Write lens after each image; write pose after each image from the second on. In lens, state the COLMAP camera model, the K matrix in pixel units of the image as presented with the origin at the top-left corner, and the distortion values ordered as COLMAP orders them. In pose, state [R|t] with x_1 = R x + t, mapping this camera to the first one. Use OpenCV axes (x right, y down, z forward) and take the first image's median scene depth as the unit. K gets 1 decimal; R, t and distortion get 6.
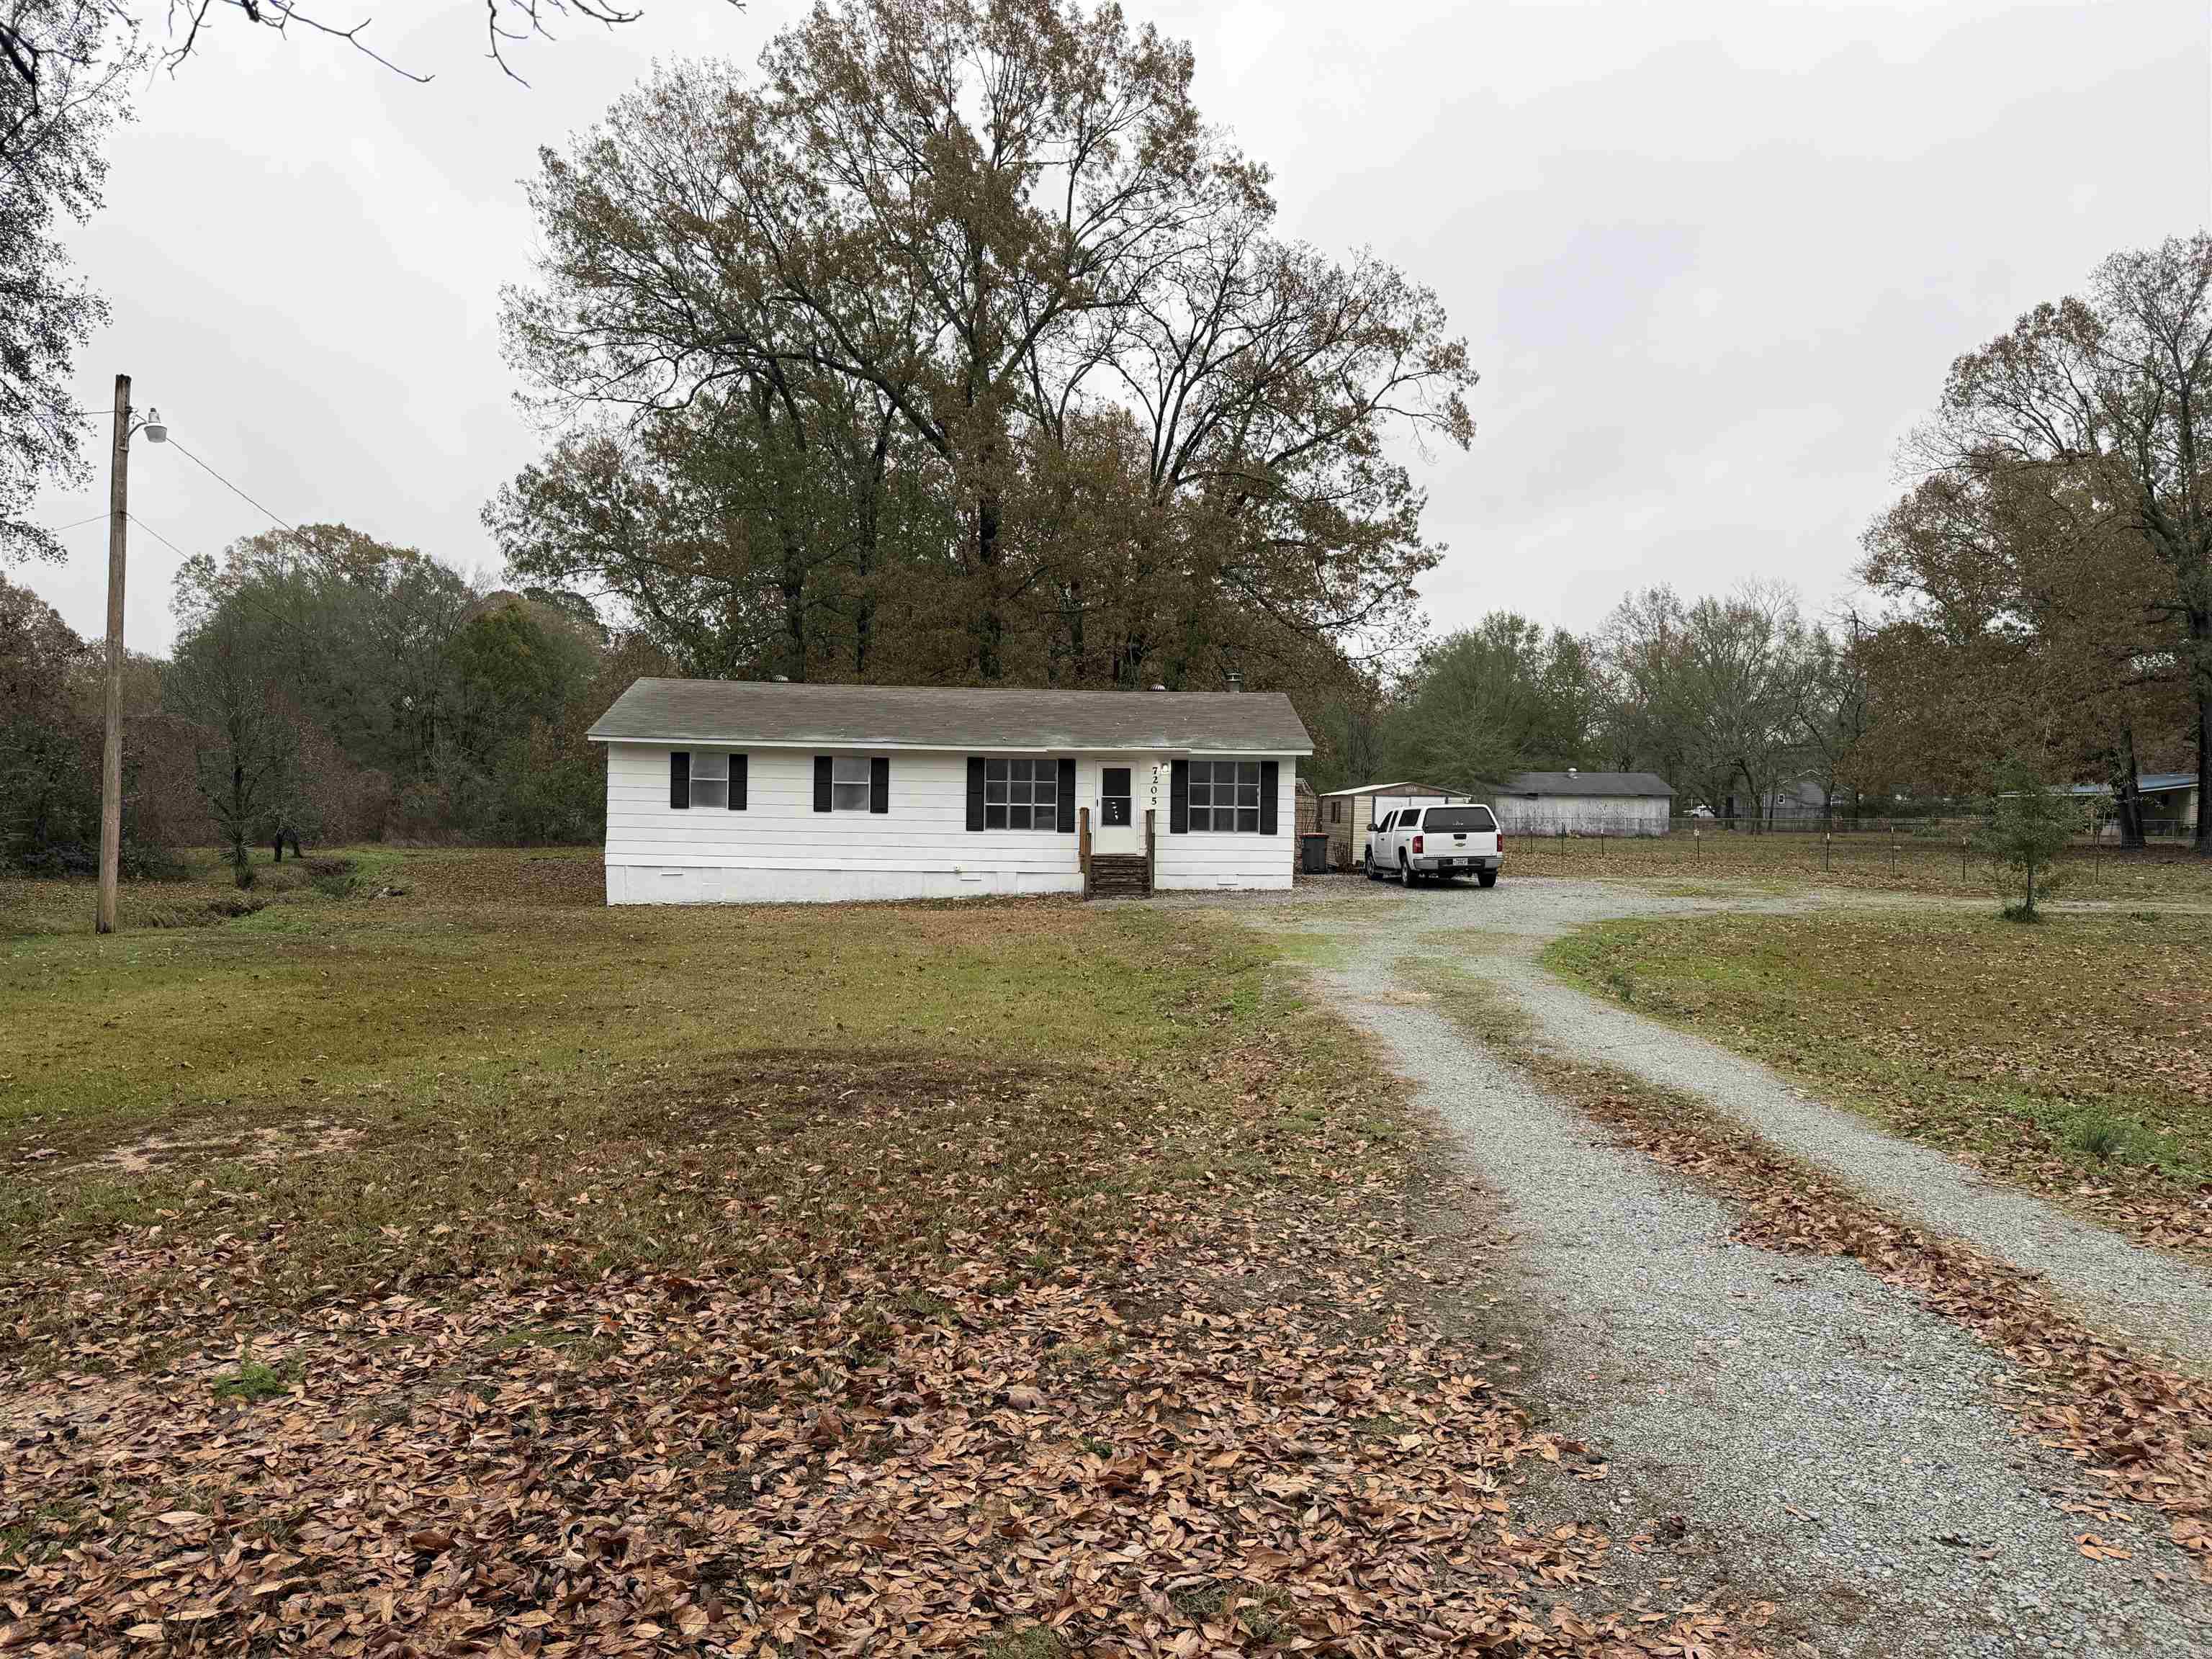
lens RADIAL K [[1581.0, 0, 1058.4], [0, 1581.0, 829.7], [0, 0, 1]] dist [0.191428, -0.355930]
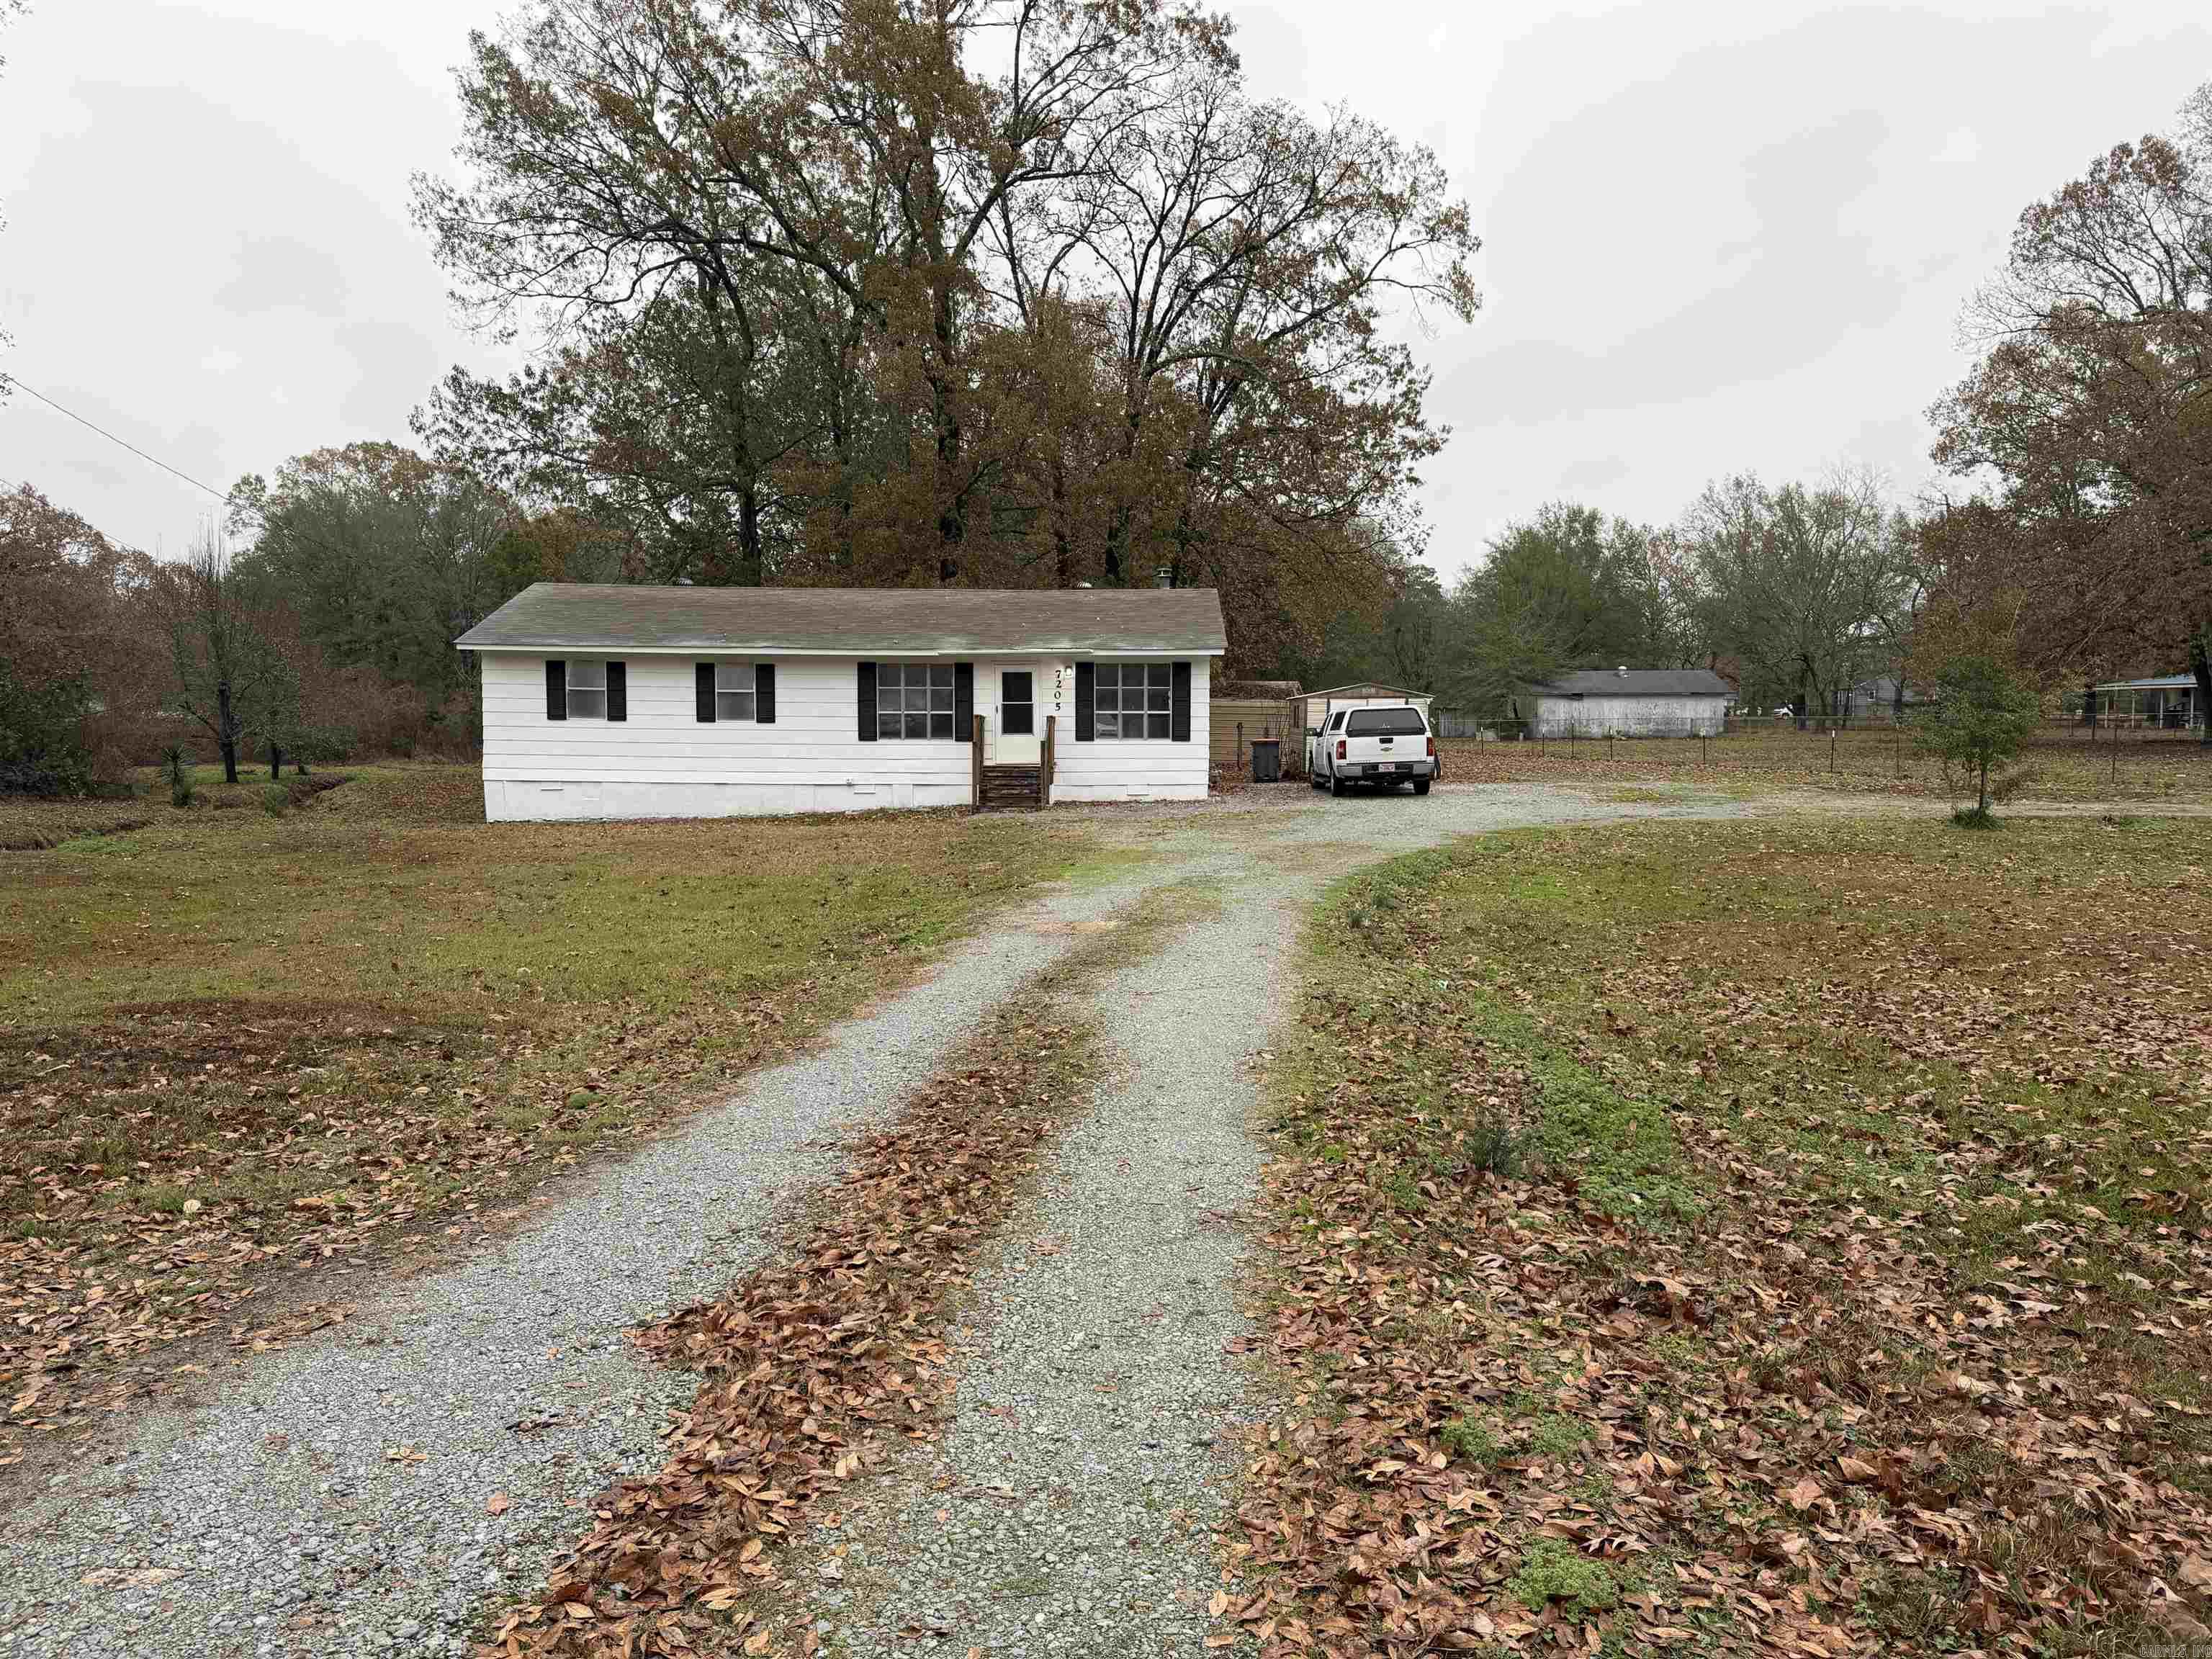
lens RADIAL K [[1575.6, 0, 1106.0], [0, 1575.6, 829.5], [0, 0, 1]] dist [0.115575, -0.197039]
pose [[0.997412, -0.008318, -0.071419, 0.125783], [0.012340, 0.998352, 0.056049, 0.001935], [0.070835, -0.056785, 0.995870, 0.058520]]
